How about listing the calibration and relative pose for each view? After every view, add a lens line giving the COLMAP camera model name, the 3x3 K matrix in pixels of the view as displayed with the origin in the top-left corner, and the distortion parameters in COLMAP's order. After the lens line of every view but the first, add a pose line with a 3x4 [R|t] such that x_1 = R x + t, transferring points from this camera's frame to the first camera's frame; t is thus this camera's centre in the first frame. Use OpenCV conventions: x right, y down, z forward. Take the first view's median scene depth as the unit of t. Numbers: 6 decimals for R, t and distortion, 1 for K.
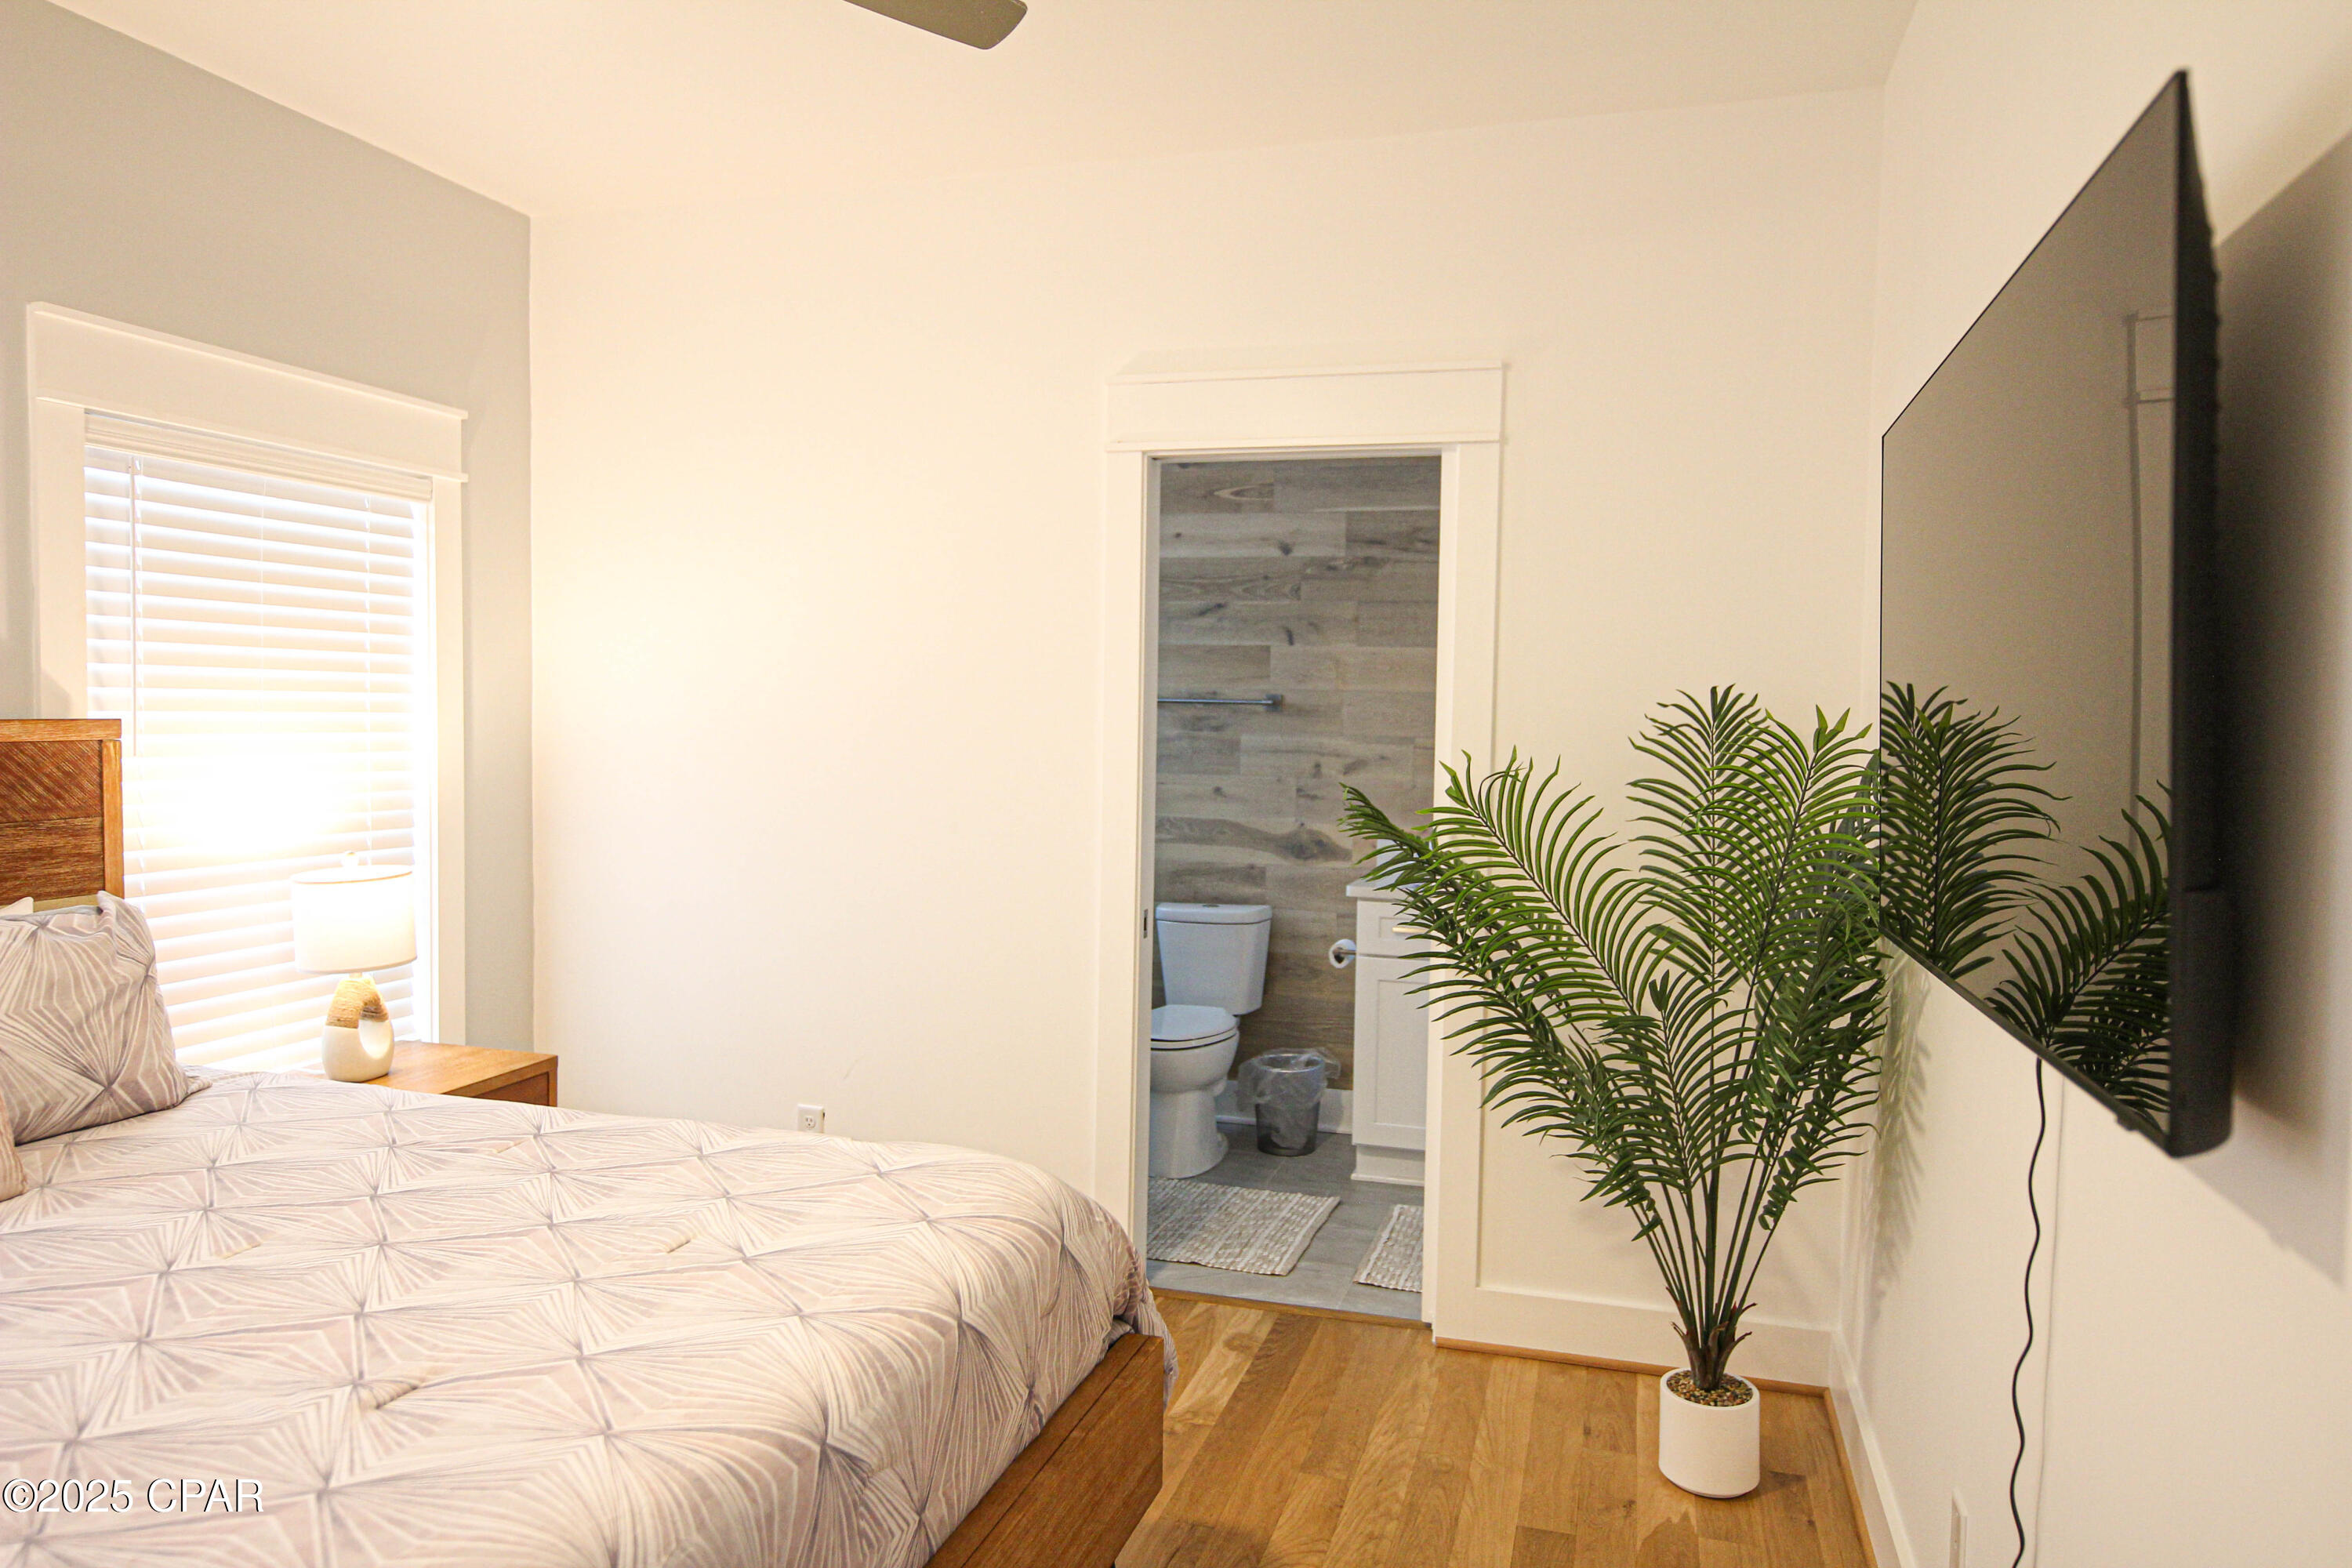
lens RADIAL K [[1516.0, 0, 1178.6], [0, 1516.0, 777.9], [0, 0, 1]] dist [0.005529, 0.001582]
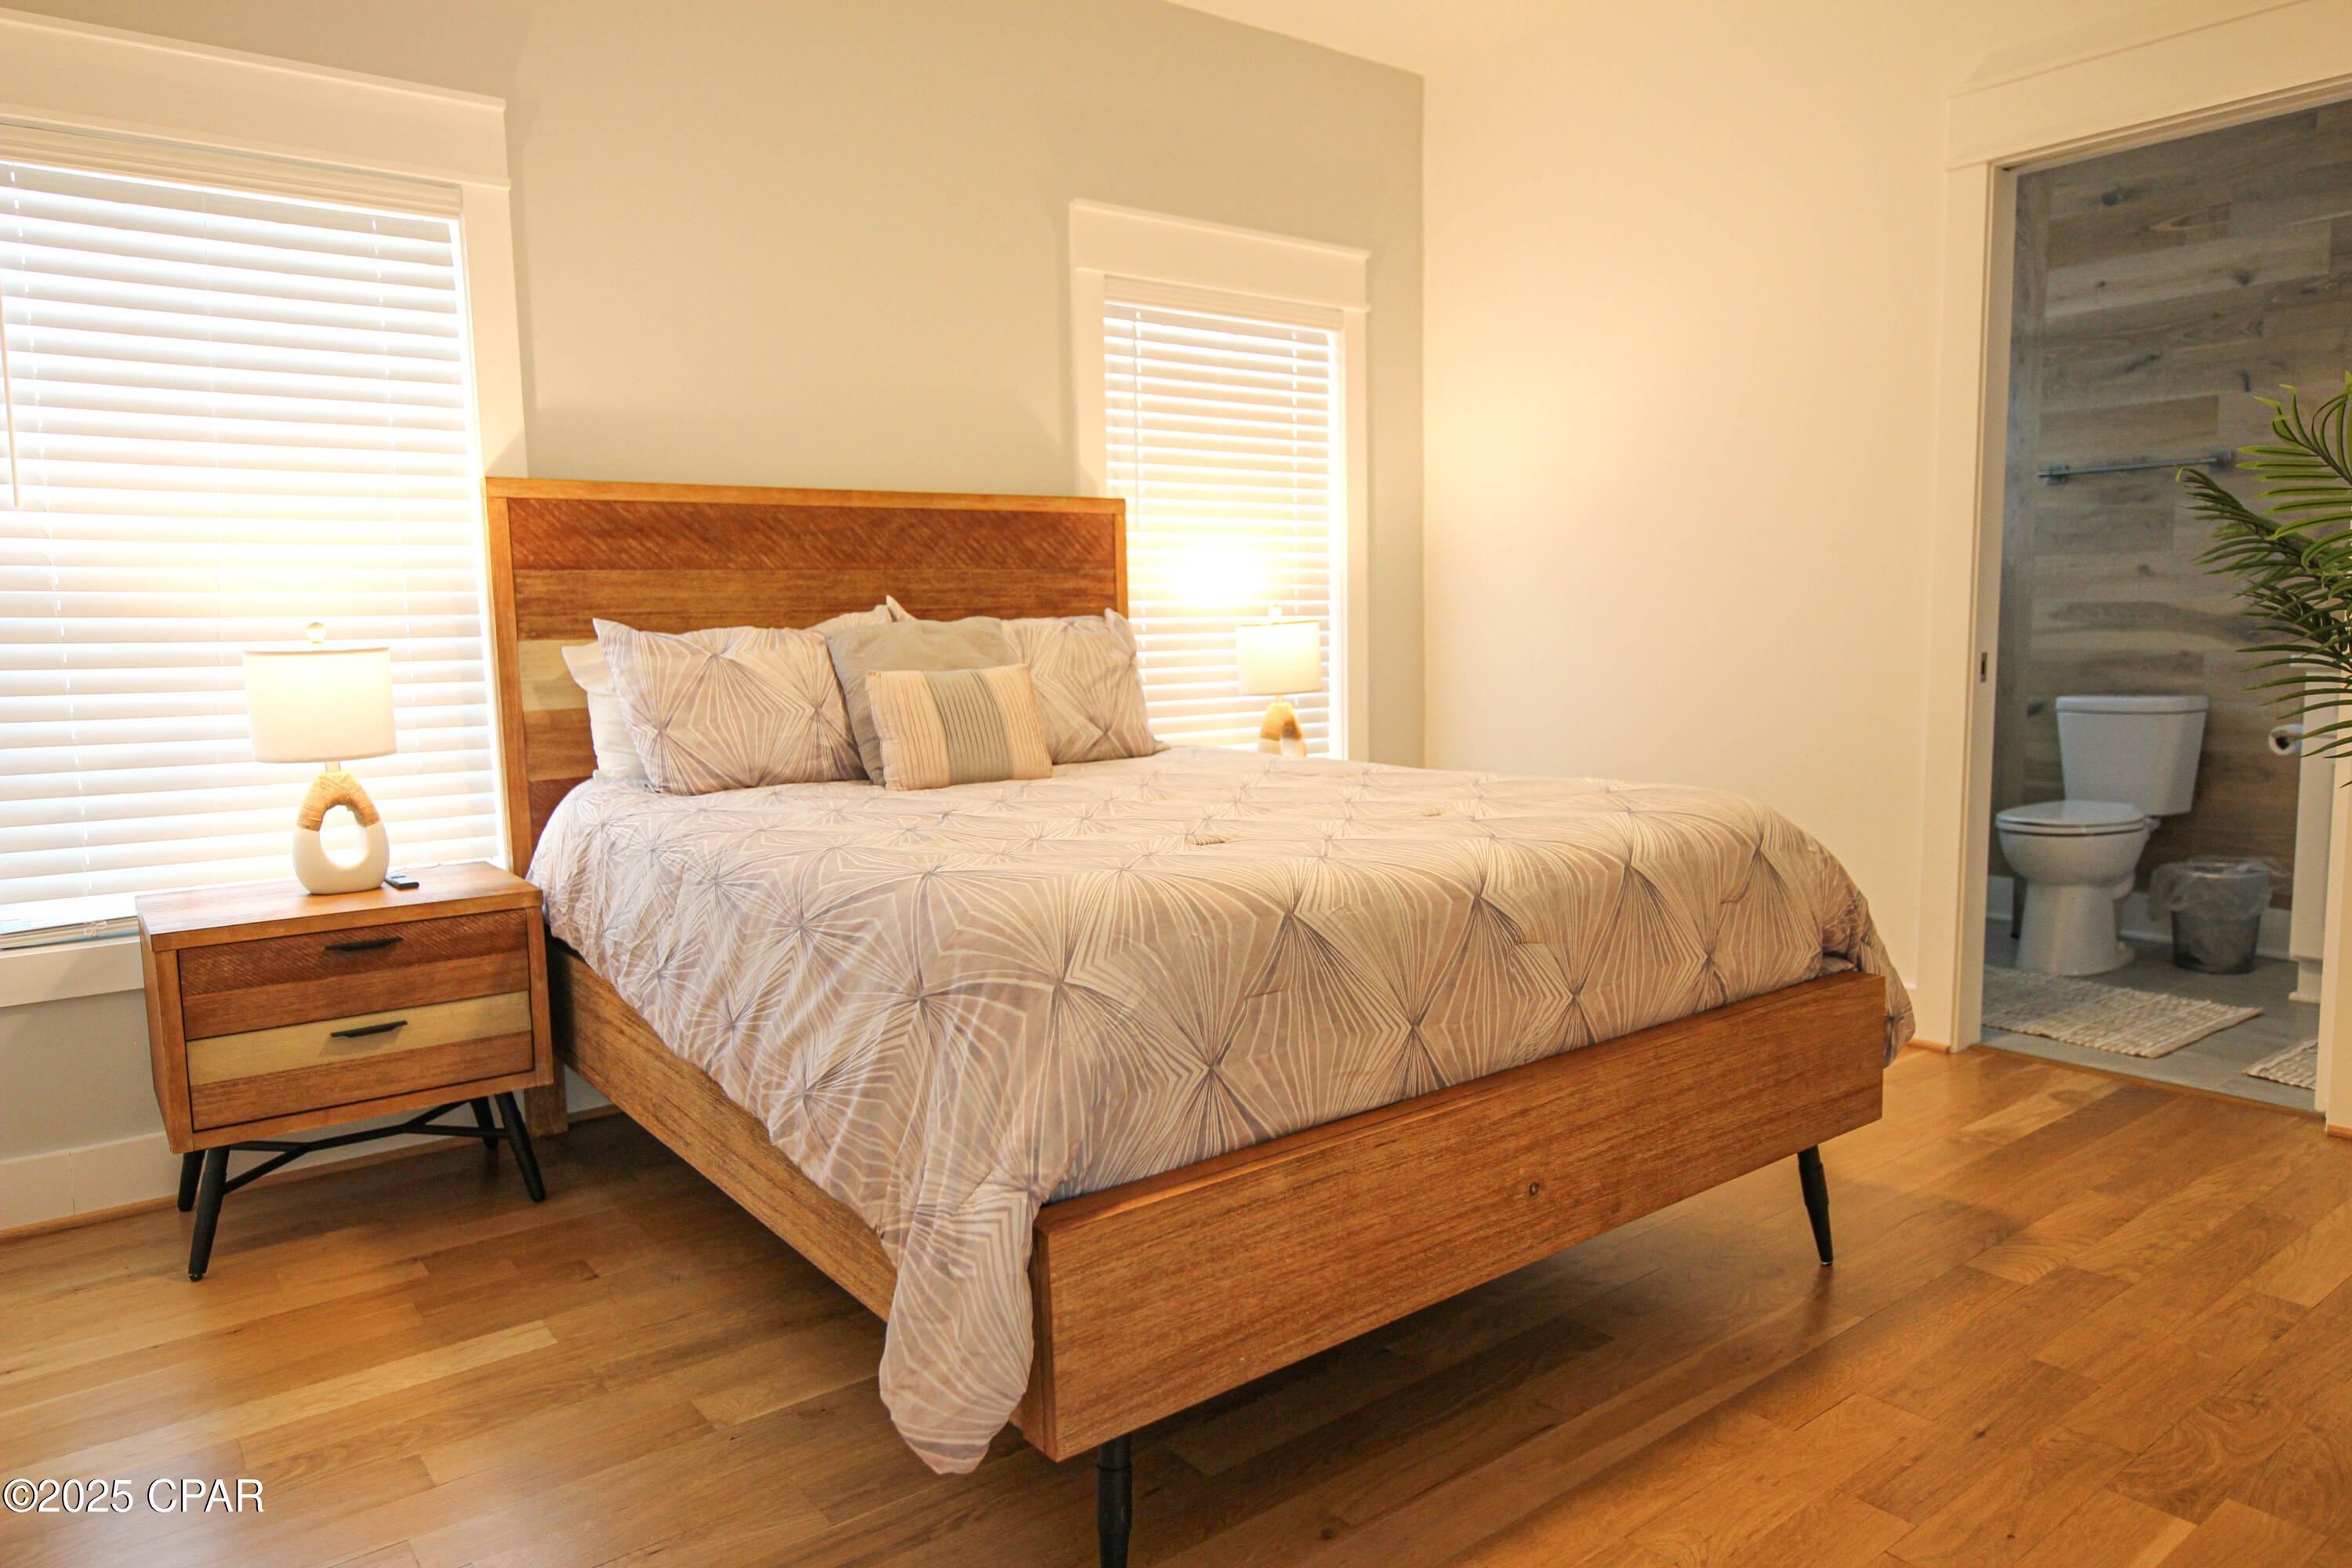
lens RADIAL K [[1516.0, 0, 1188.7], [0, 1516.0, 784.0], [0, 0, 1]] dist [0.005529, 0.001582]
pose [[0.810678, 0.032663, -0.584581, 0.136413], [0.001791, 0.998300, 0.058262, 0.114245], [0.585490, -0.048279, 0.809241, -0.080088]]
